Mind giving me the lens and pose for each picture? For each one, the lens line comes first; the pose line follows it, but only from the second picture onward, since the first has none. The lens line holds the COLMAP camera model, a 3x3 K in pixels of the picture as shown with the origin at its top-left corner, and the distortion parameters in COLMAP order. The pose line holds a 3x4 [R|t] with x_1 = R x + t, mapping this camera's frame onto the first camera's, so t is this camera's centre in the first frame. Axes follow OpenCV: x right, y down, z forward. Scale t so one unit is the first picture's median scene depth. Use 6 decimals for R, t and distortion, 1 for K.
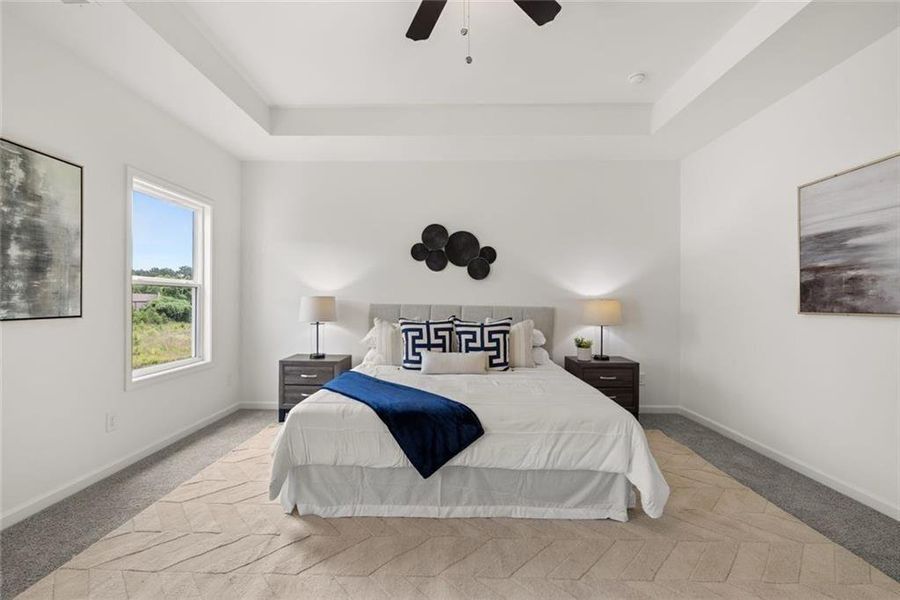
lens RADIAL K [[374.7, 0, 451.3], [0, 374.7, 298.5], [0, 0, 1]] dist [-0.004385, -0.000411]
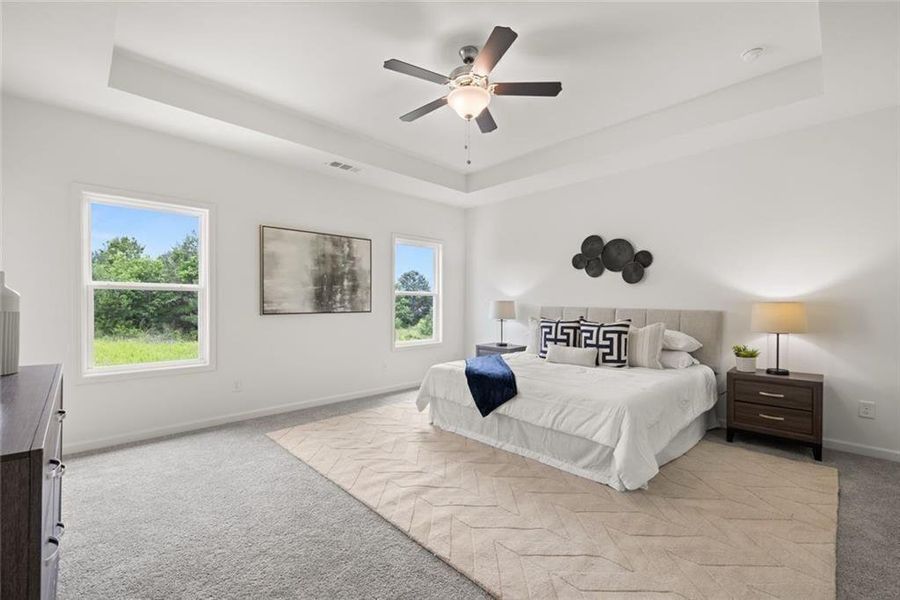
lens RADIAL K [[374.7, 0, 445.0], [0, 374.7, 300.6], [0, 0, 1]] dist [-0.004385, -0.000411]
pose [[0.707125, -0.008114, -0.707042, 0.565673], [0.005324, 0.999967, -0.006151, 0.000846], [0.707068, 0.000585, 0.707145, -0.136041]]
